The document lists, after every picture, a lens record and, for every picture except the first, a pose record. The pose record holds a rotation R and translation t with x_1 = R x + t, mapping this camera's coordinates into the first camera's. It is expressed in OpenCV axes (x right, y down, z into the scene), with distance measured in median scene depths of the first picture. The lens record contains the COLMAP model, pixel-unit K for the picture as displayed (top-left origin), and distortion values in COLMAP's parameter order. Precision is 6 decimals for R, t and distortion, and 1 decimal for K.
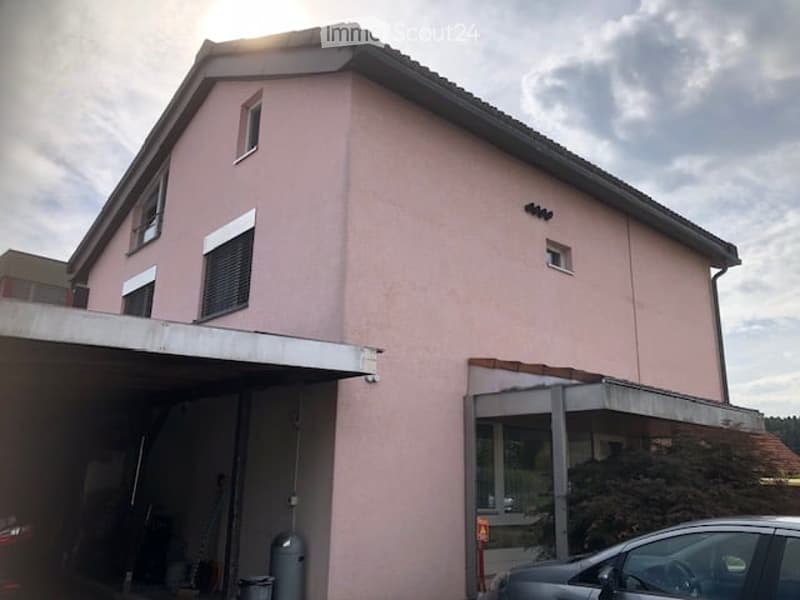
lens RADIAL K [[646.0, 0, 400.0], [0, 646.0, 300.0], [0, 0, 1]] dist [0.001267, 0.000209]
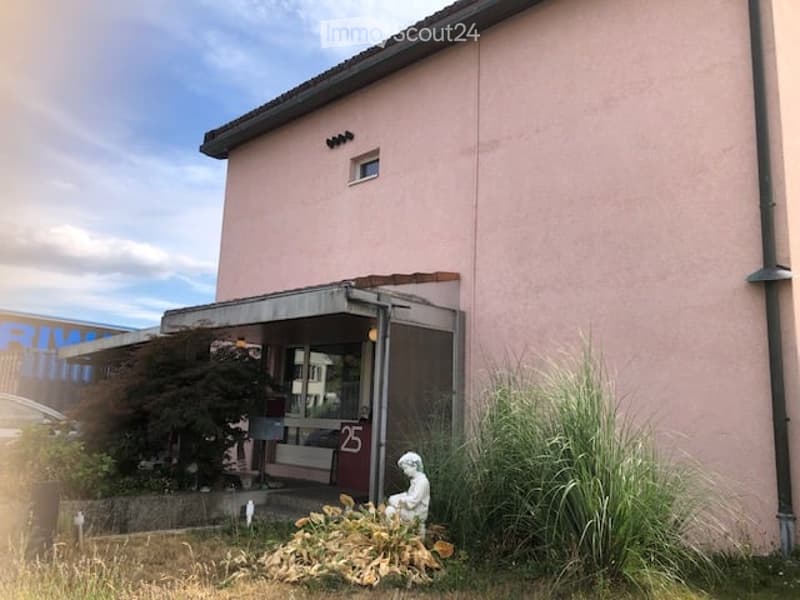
lens RADIAL K [[646.0, 0, 400.0], [0, 646.0, 300.0], [0, 0, 1]] dist [0.001267, 0.000209]
pose [[0.069963, -0.195339, -0.978237, 1.165230], [0.218262, 0.959877, -0.176063, 0.307330], [0.973379, -0.201194, 0.109791, 0.917060]]
